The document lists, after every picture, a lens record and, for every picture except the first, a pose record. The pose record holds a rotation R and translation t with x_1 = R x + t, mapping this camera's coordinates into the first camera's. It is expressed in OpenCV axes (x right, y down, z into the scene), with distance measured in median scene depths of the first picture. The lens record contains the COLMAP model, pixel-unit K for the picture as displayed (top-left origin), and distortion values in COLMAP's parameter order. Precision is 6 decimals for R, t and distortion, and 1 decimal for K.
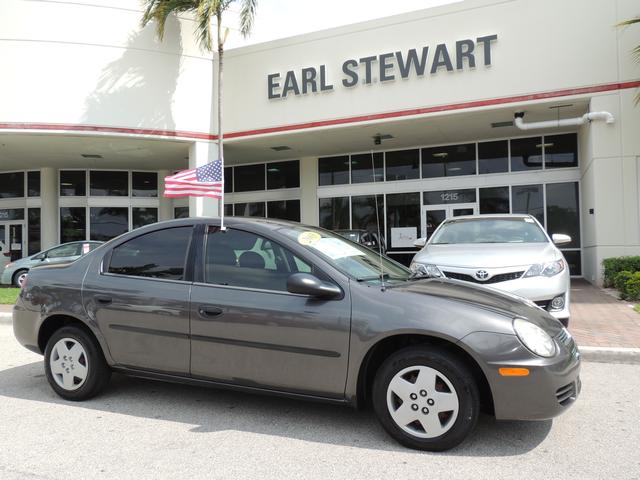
lens RADIAL K [[495.0, 0, 320.0], [0, 495.0, 240.0], [0, 0, 1]] dist [-0.011312, -0.006963]
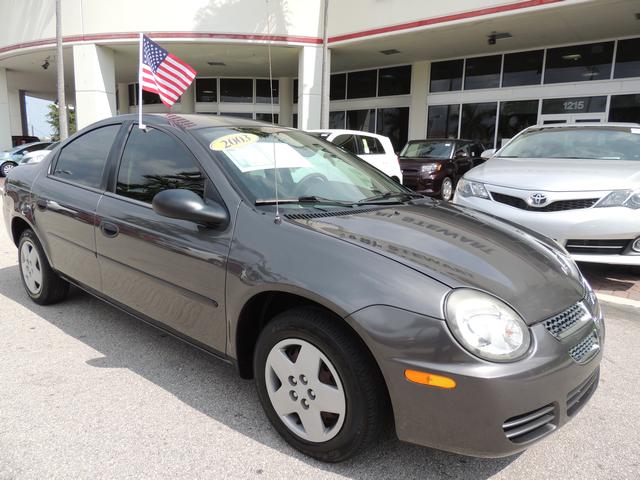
lens RADIAL K [[448.3, 0, 320.0], [0, 448.3, 240.0], [0, 0, 1]] dist [-0.012031, -0.001370]
pose [[0.961848, 0.085602, -0.259848, 0.140962], [-0.031360, 0.978026, 0.206112, -0.001027], [0.271781, -0.190100, 0.943396, 0.176096]]
